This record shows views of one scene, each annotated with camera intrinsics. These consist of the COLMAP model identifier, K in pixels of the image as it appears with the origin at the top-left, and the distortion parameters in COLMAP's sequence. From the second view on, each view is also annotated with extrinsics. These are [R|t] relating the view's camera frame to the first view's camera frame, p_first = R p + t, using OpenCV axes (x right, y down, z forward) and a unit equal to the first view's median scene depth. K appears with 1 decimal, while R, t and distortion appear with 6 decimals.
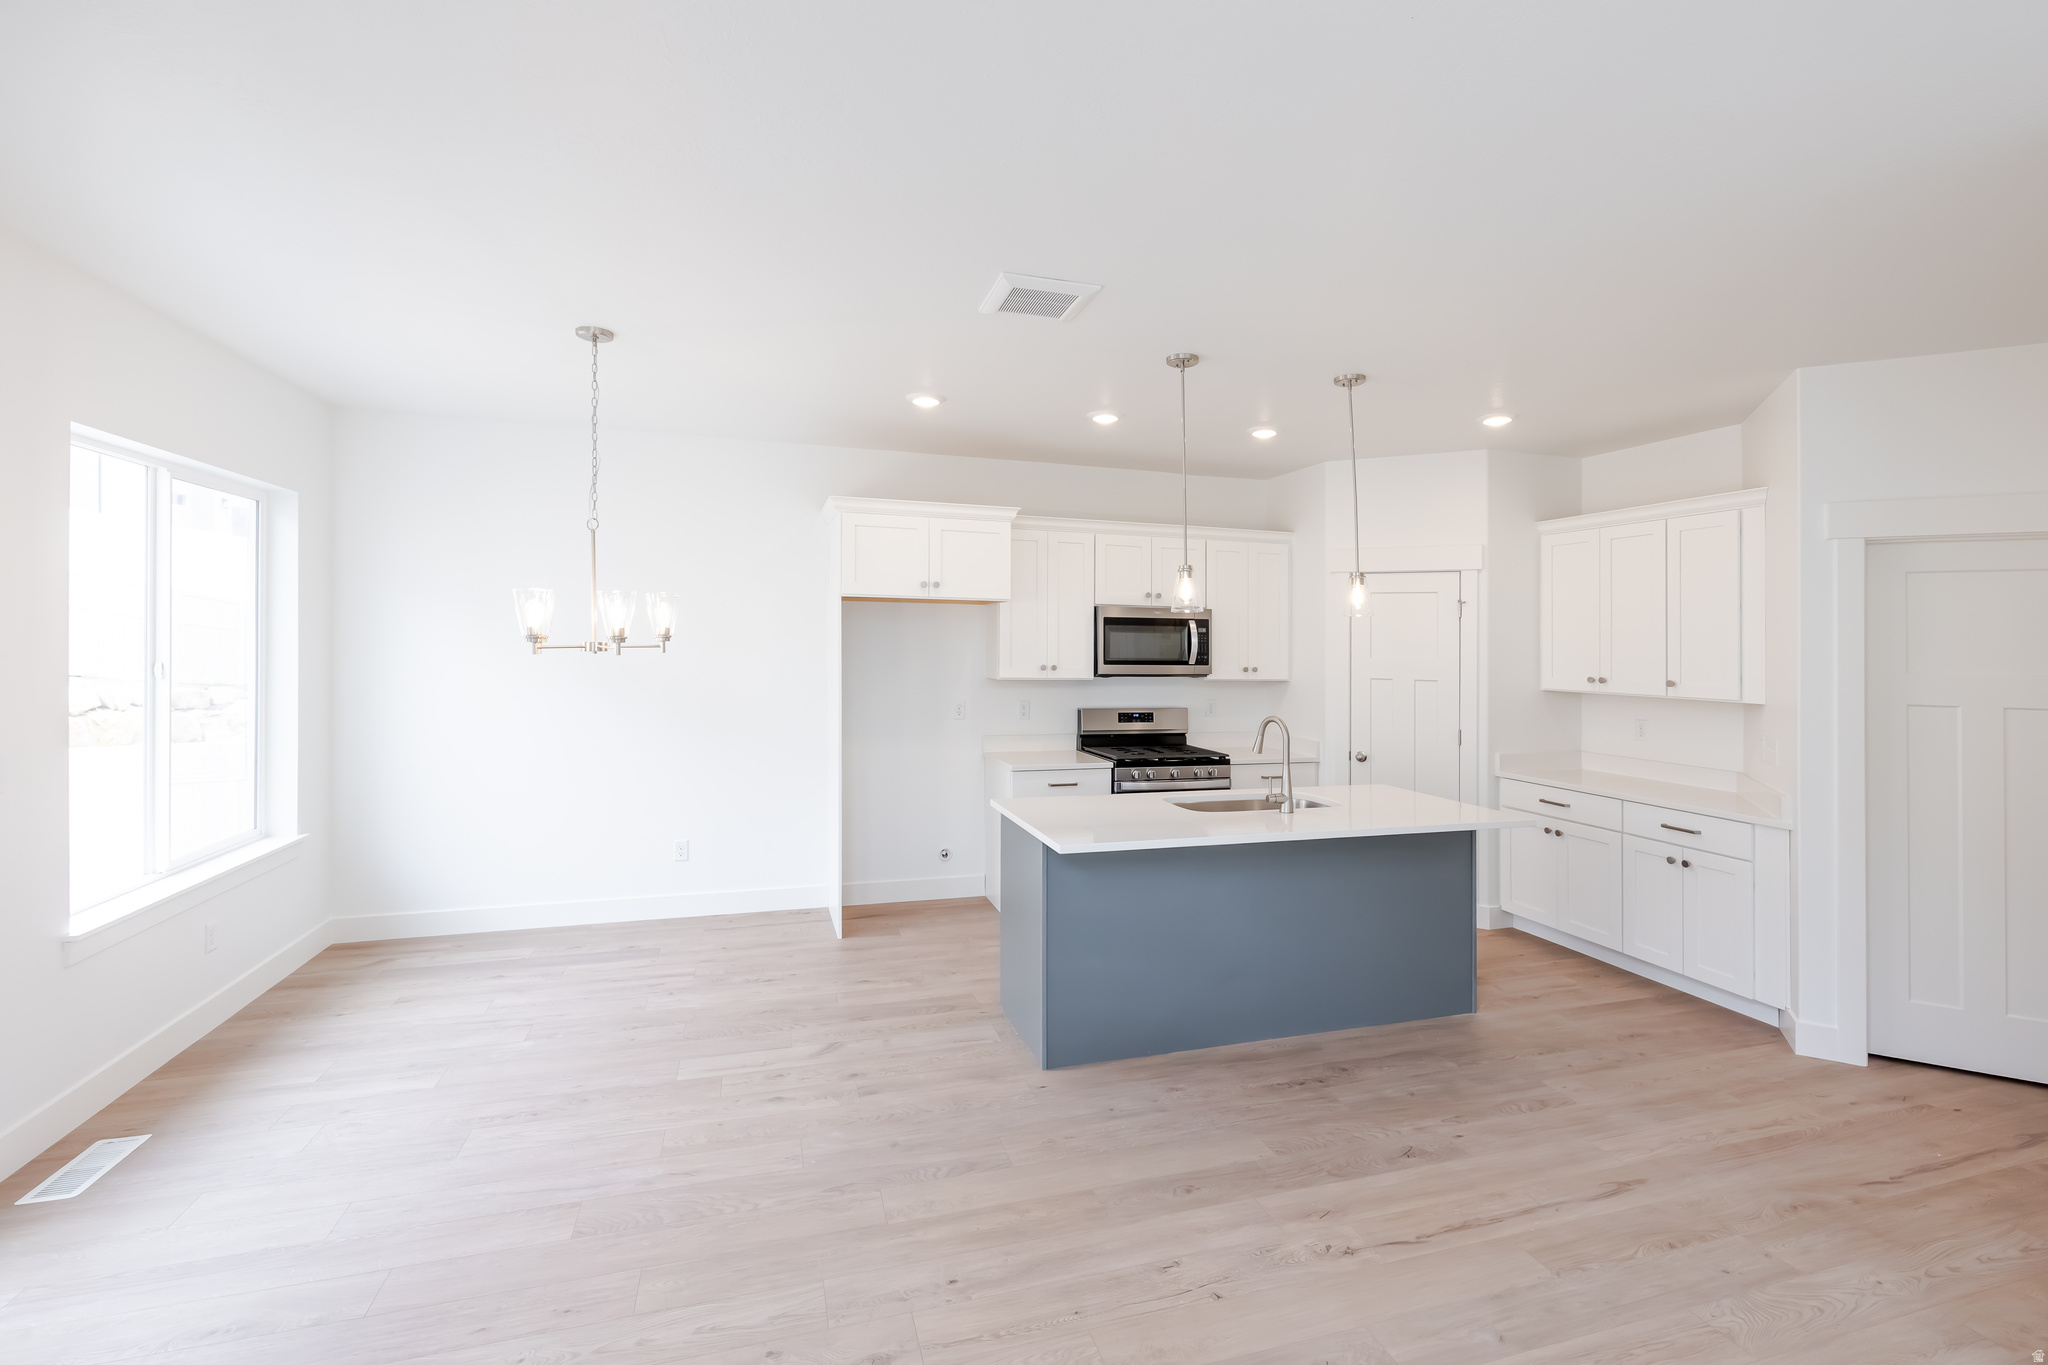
lens RADIAL K [[892.4, 0, 1042.3], [0, 892.4, 664.4], [0, 0, 1]] dist [0.001713, 0.000002]
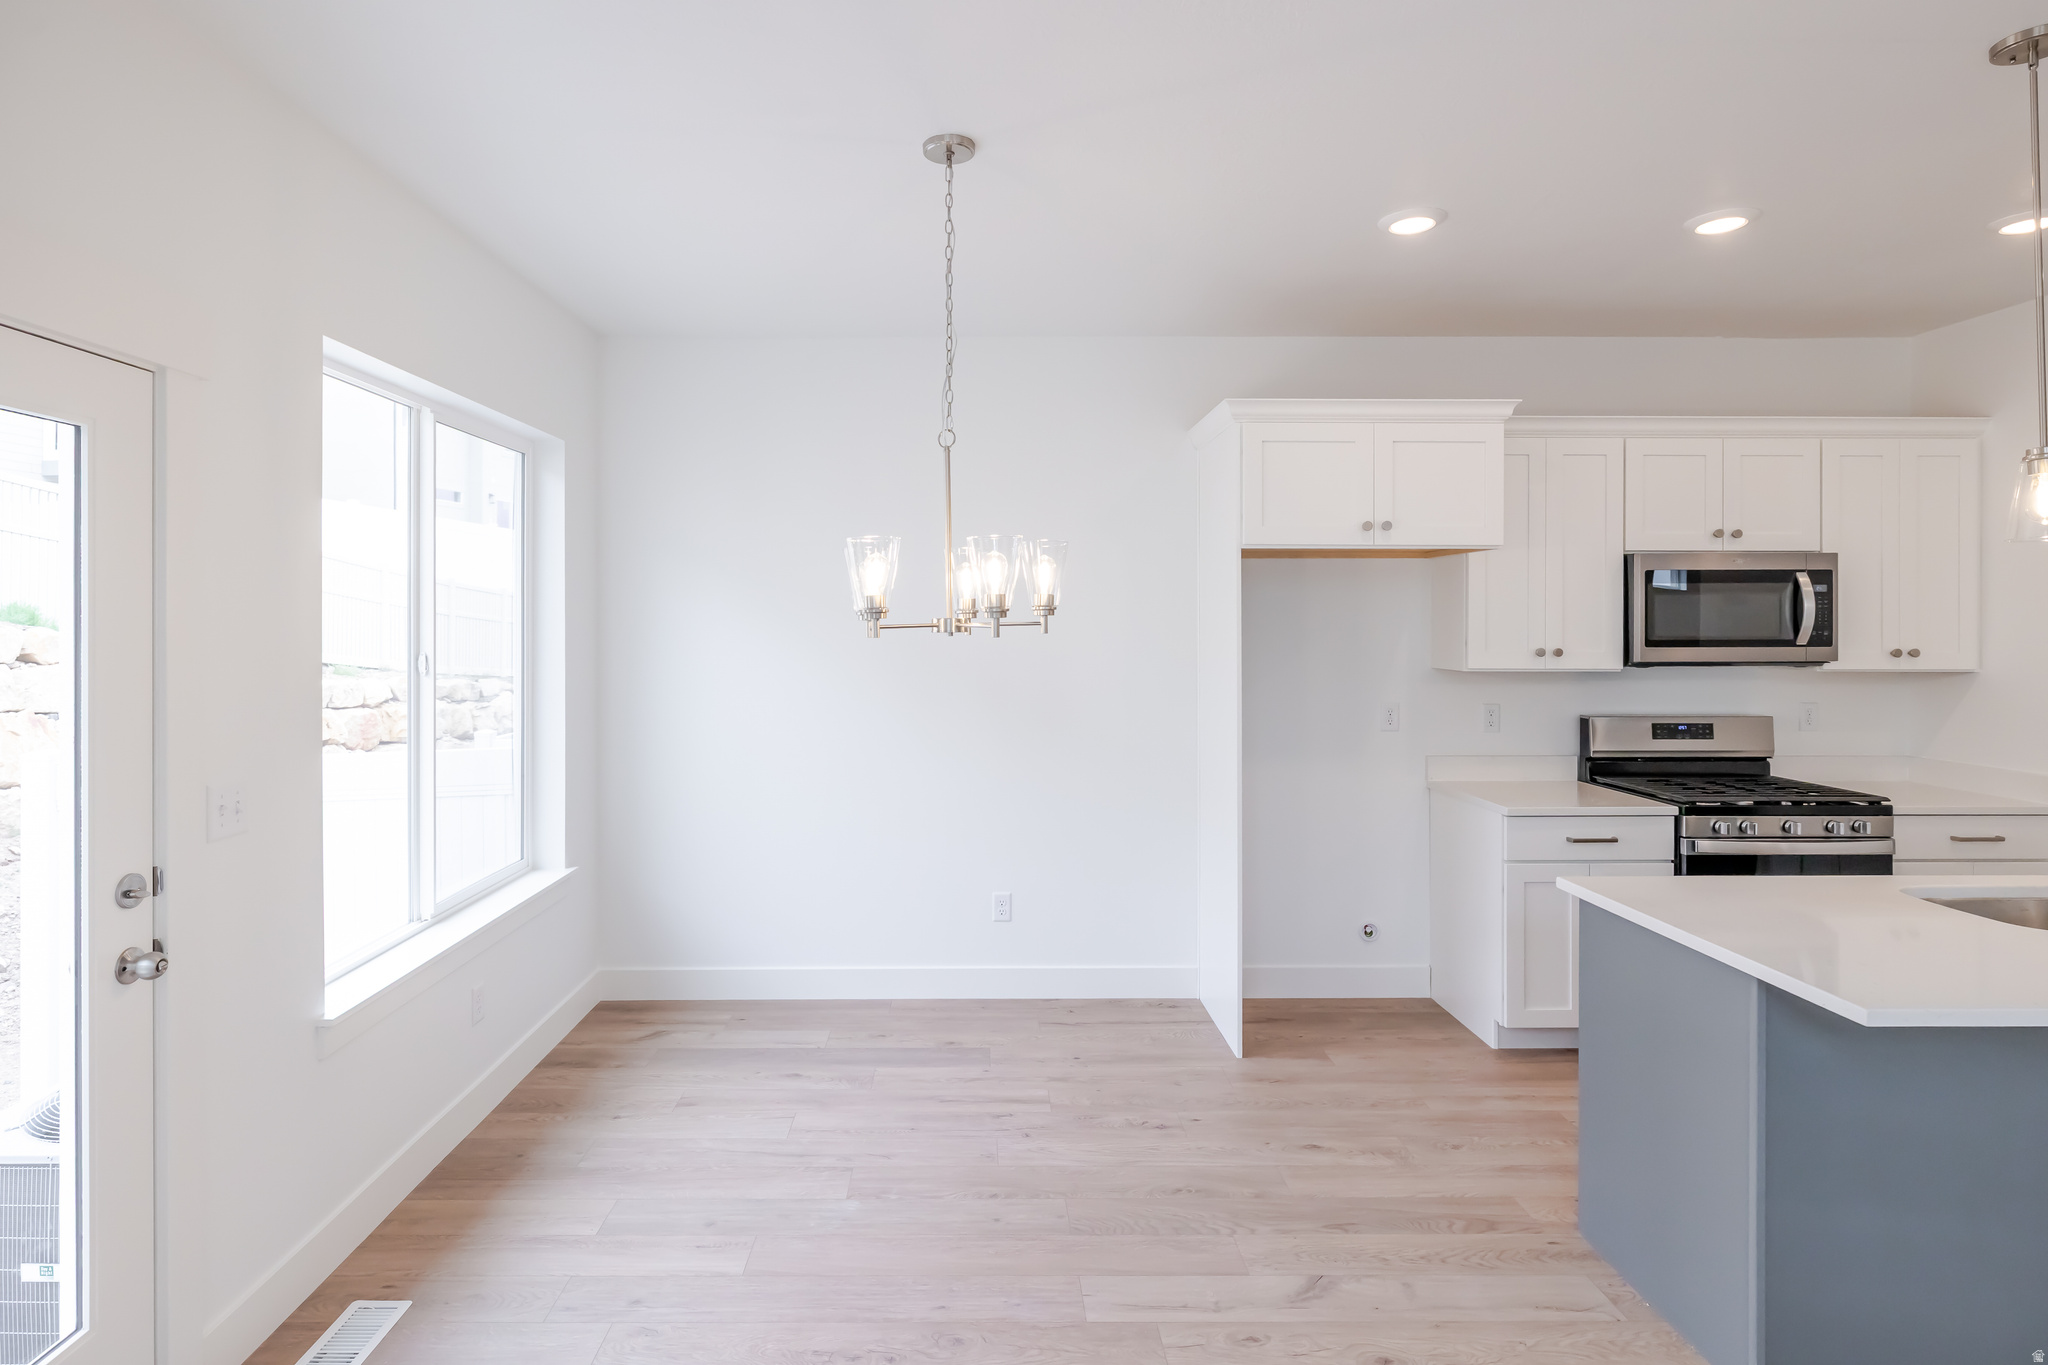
lens RADIAL K [[1050.4, 0, 986.5], [0, 1050.4, 643.6], [0, 0, 1]] dist [0.000865, -0.001314]
pose [[0.955156, -0.010243, -0.295926, -0.210310], [0.008173, 0.999933, -0.008230, 0.000919], [0.295990, 0.005442, 0.955176, 0.230942]]
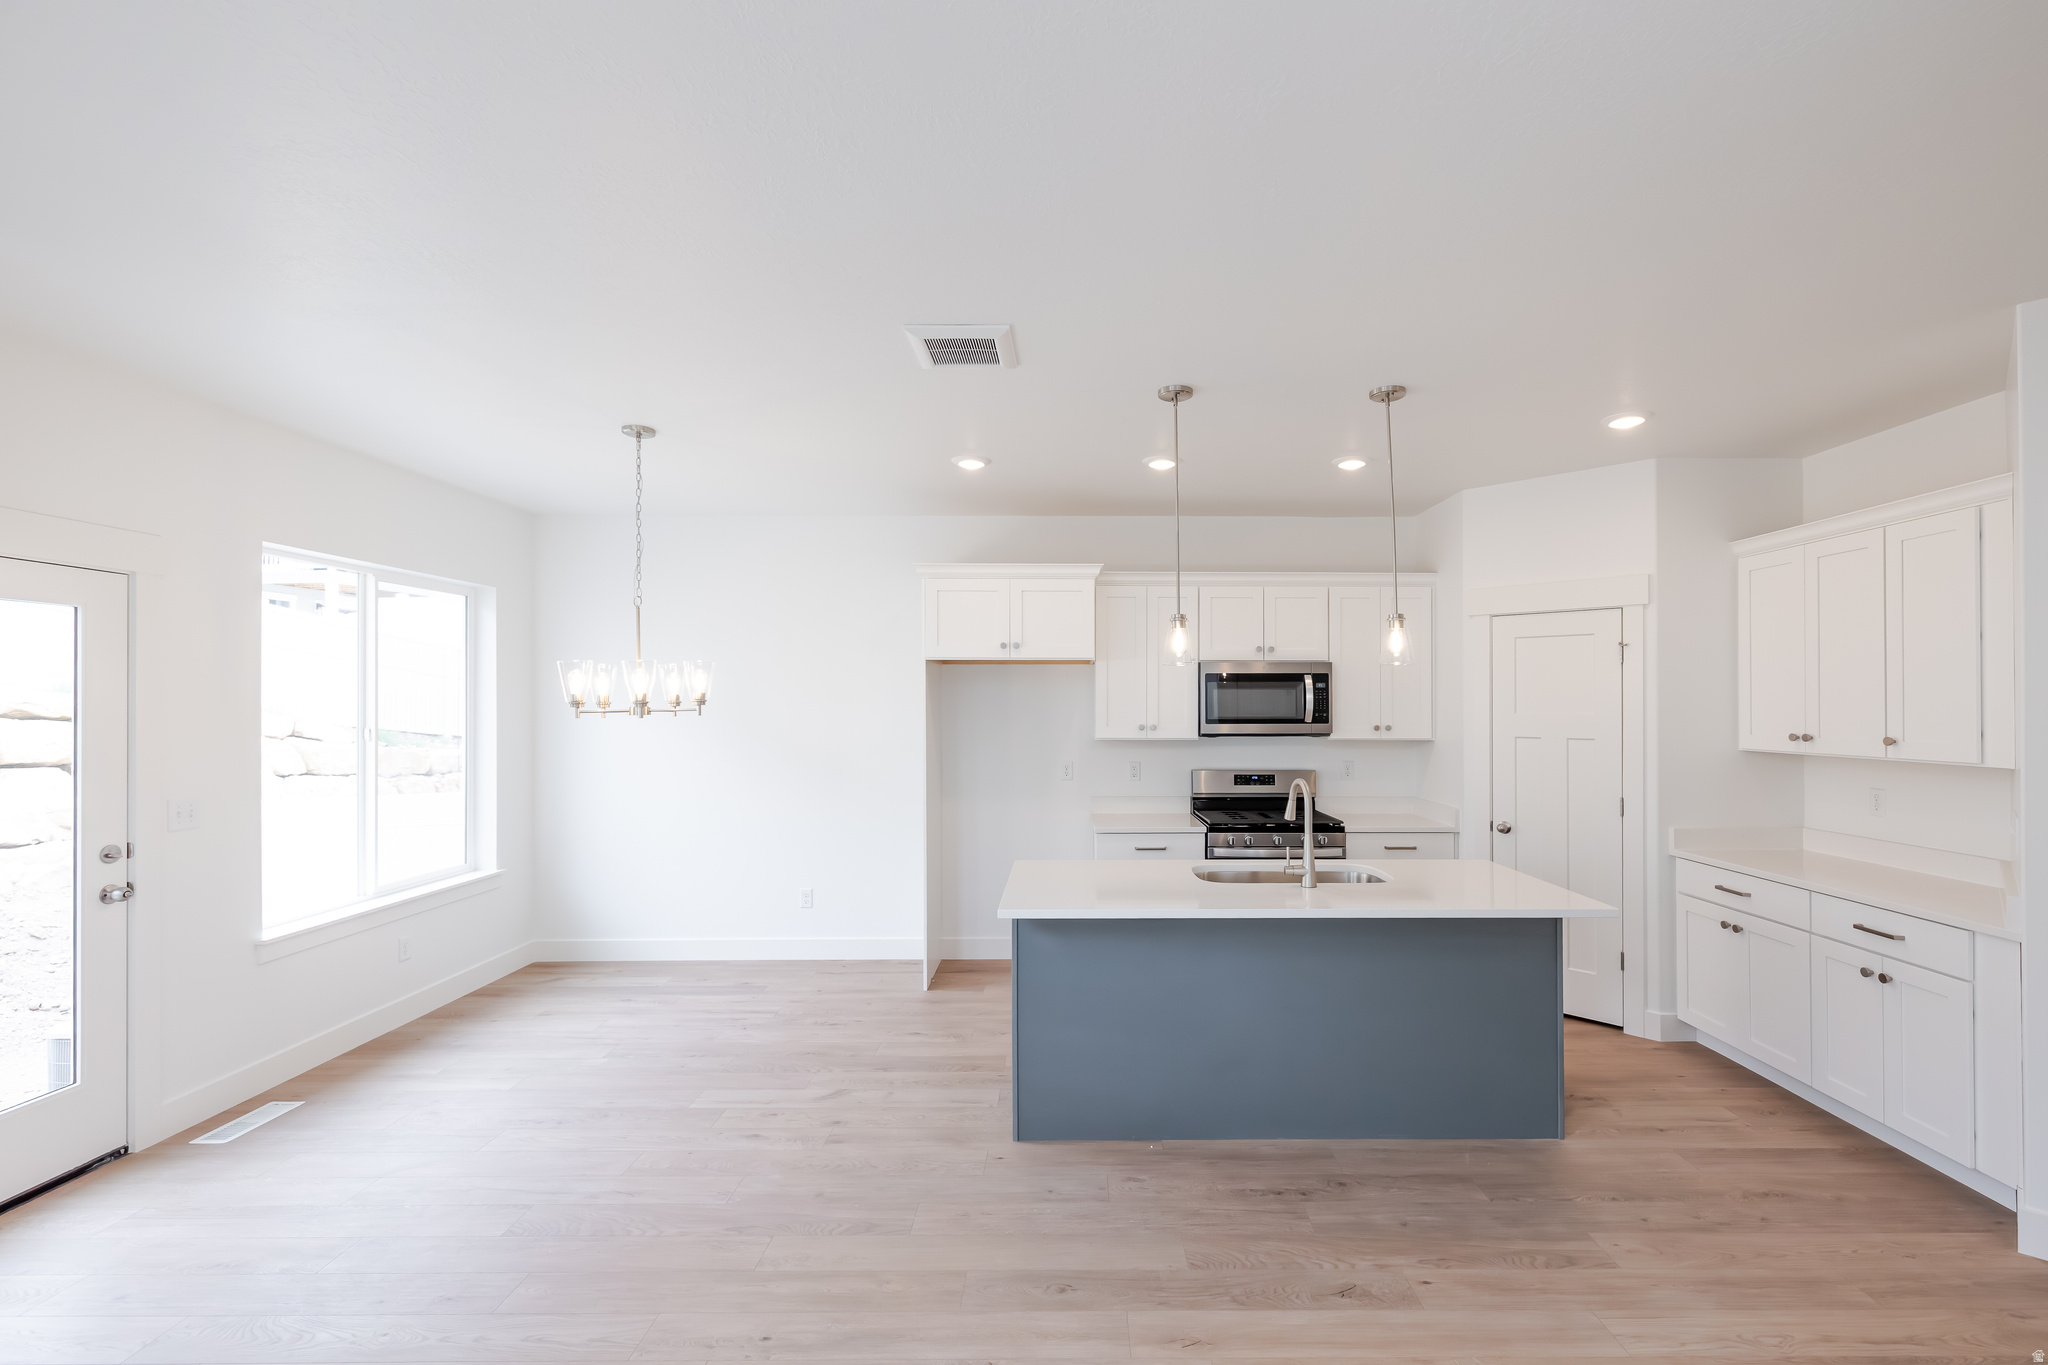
lens RADIAL K [[892.4, 0, 1087.7], [0, 892.4, 718.5], [0, 0, 1]] dist [0.001713, 0.000002]
pose [[0.957291, -0.010156, -0.288947, 0.308731], [0.007656, 0.999923, -0.009780, 0.004950], [0.289024, 0.007150, 0.957295, 0.079366]]
